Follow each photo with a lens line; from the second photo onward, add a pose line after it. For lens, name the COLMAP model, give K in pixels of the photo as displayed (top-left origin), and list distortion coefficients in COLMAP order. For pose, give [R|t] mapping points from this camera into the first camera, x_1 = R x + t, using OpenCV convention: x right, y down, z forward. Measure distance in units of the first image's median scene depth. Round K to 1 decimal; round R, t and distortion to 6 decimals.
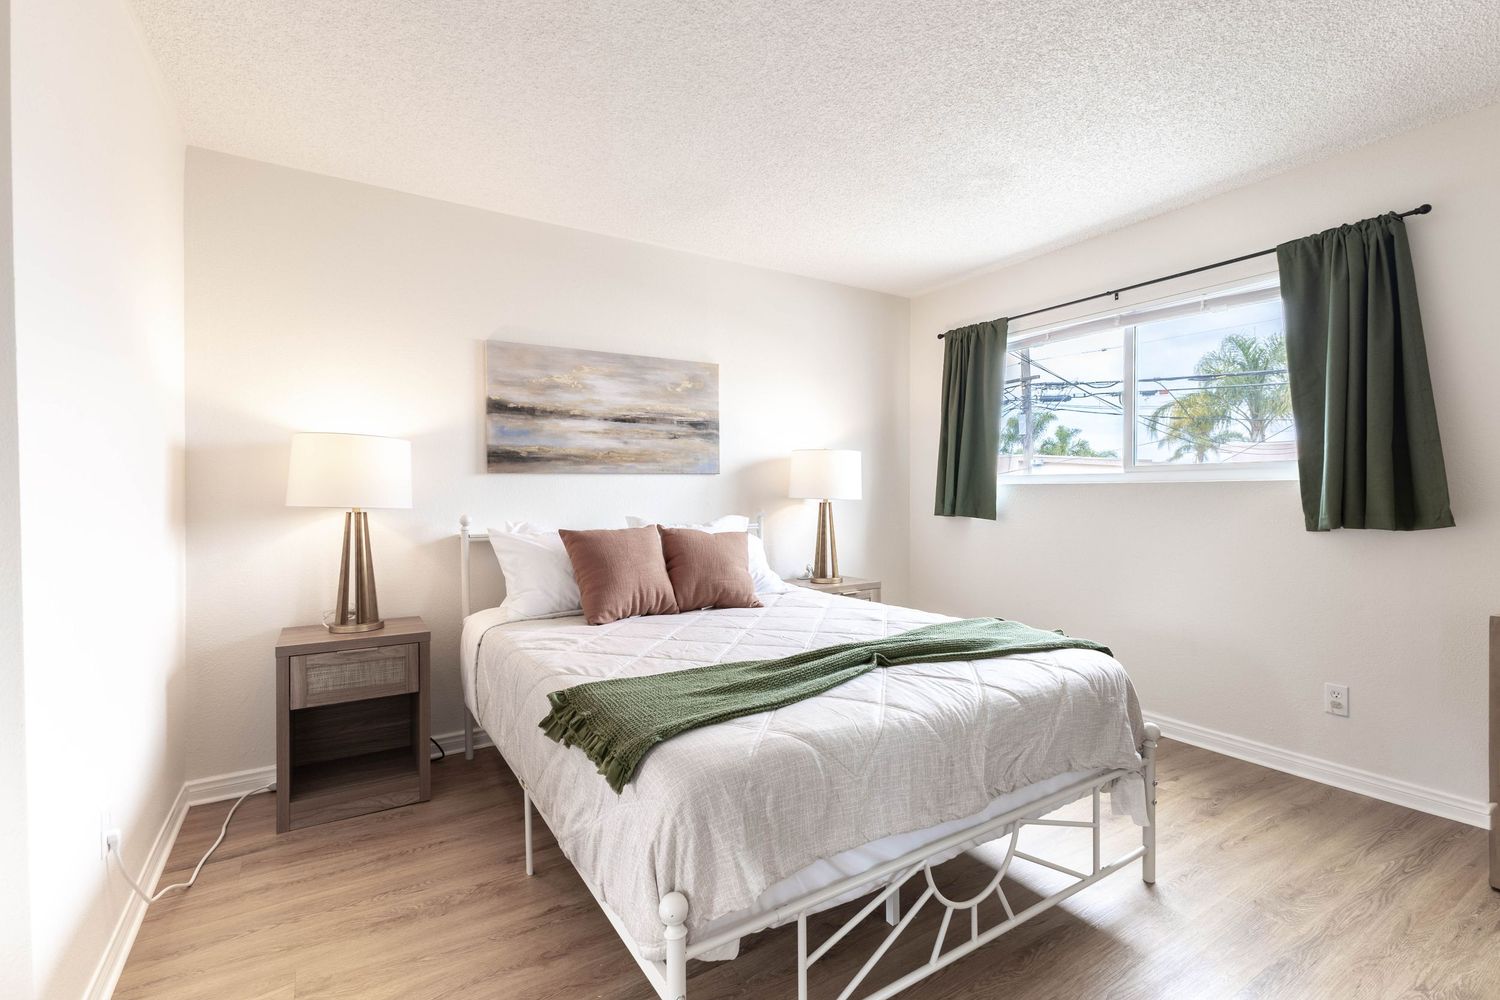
lens RADIAL K [[665.1, 0, 750.0], [0, 665.1, 500.0], [0, 0, 1]] dist [-0.000053, -0.000041]
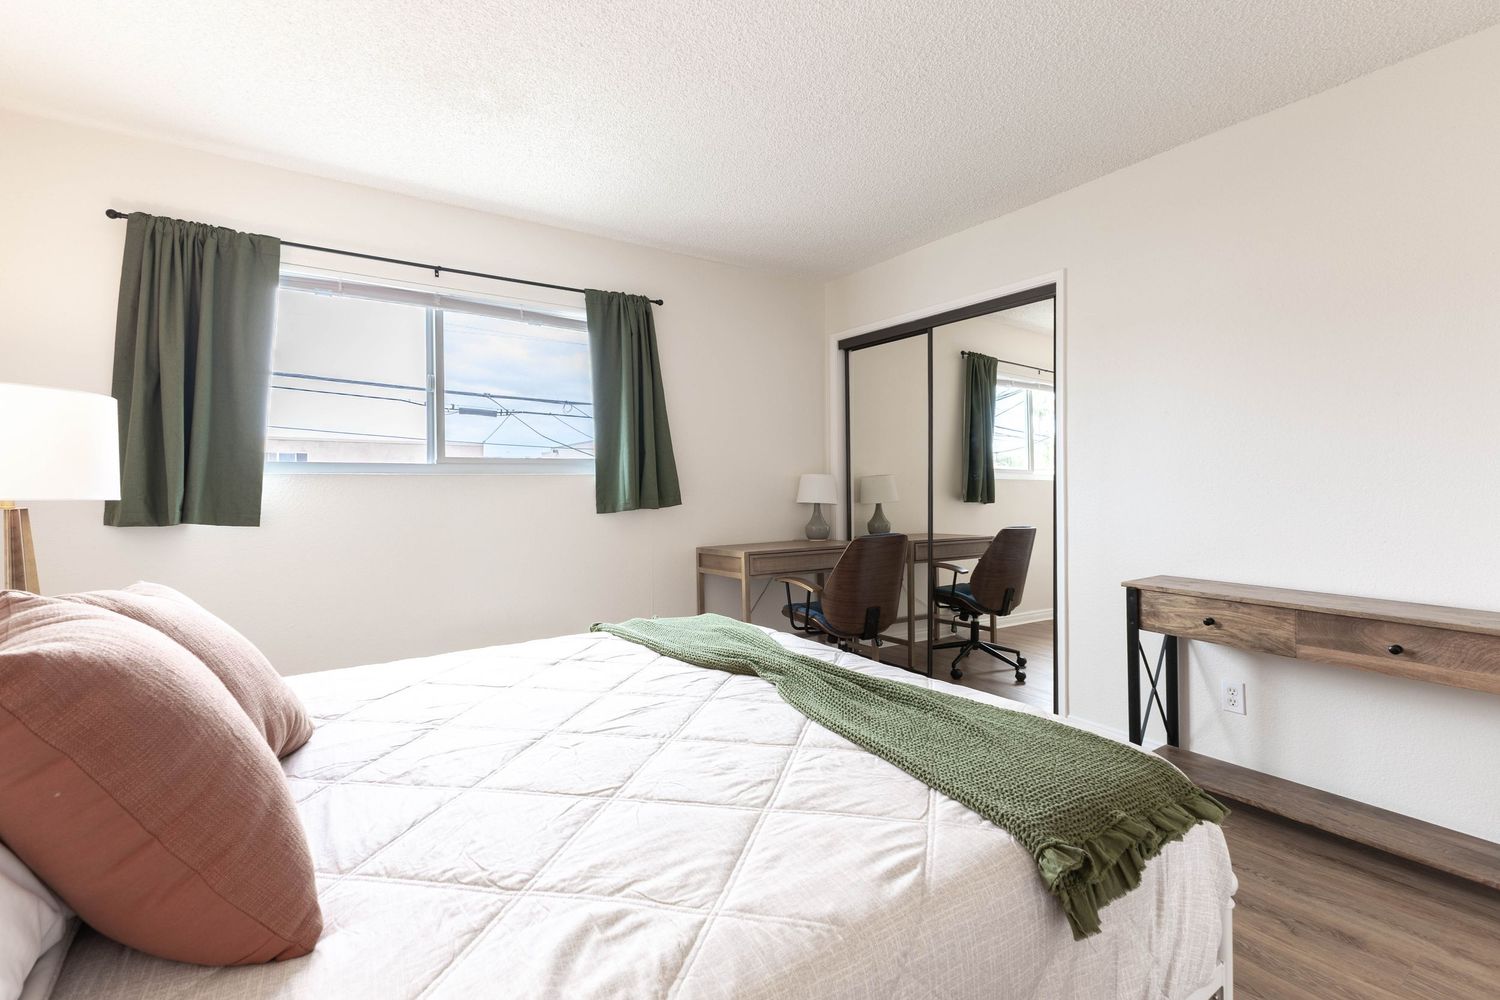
lens RADIAL K [[654.3, 0, 750.0], [0, 654.3, 500.0], [0, 0, 1]] dist [0.000357, 0.000074]
pose [[-0.039191, -0.021307, 0.999005, -0.467075], [0.020931, 0.999536, 0.022140, -0.002694], [-0.999013, 0.021778, -0.038726, 0.744438]]
